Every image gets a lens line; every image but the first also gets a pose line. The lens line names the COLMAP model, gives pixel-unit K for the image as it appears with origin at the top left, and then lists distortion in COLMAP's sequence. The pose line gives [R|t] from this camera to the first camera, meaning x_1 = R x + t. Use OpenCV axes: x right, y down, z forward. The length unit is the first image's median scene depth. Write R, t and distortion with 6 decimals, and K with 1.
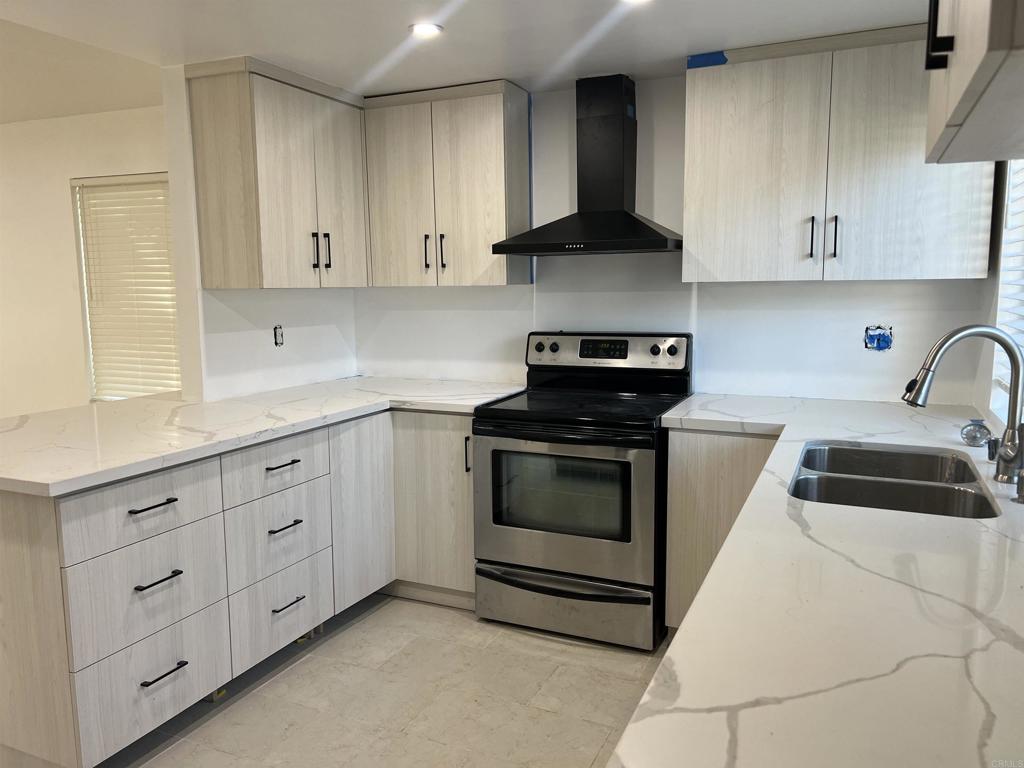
lens RADIAL K [[780.2, 0, 508.5], [0, 780.2, 389.4], [0, 0, 1]] dist [0.080593, -0.092852]
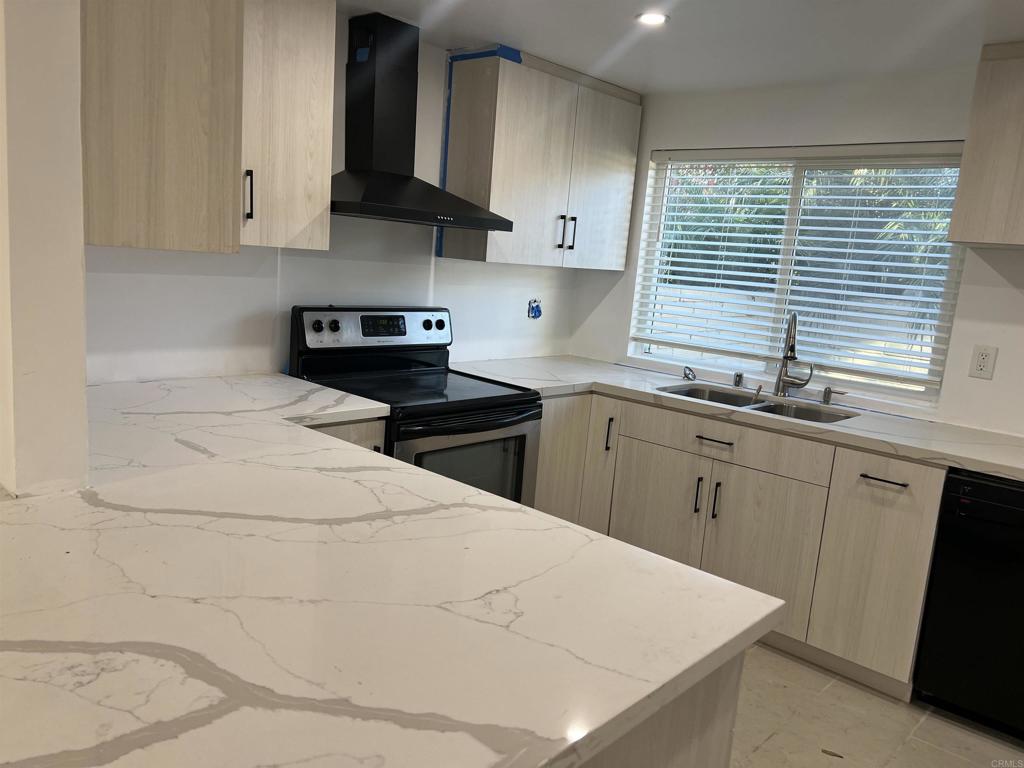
lens RADIAL K [[780.2, 0, 508.5], [0, 780.2, 389.4], [0, 0, 1]] dist [0.080593, -0.092852]
pose [[0.318798, -0.126252, 0.939377, -0.703107], [0.044285, 0.991991, 0.118294, -0.079887], [-0.946788, 0.003889, 0.321836, 0.571486]]
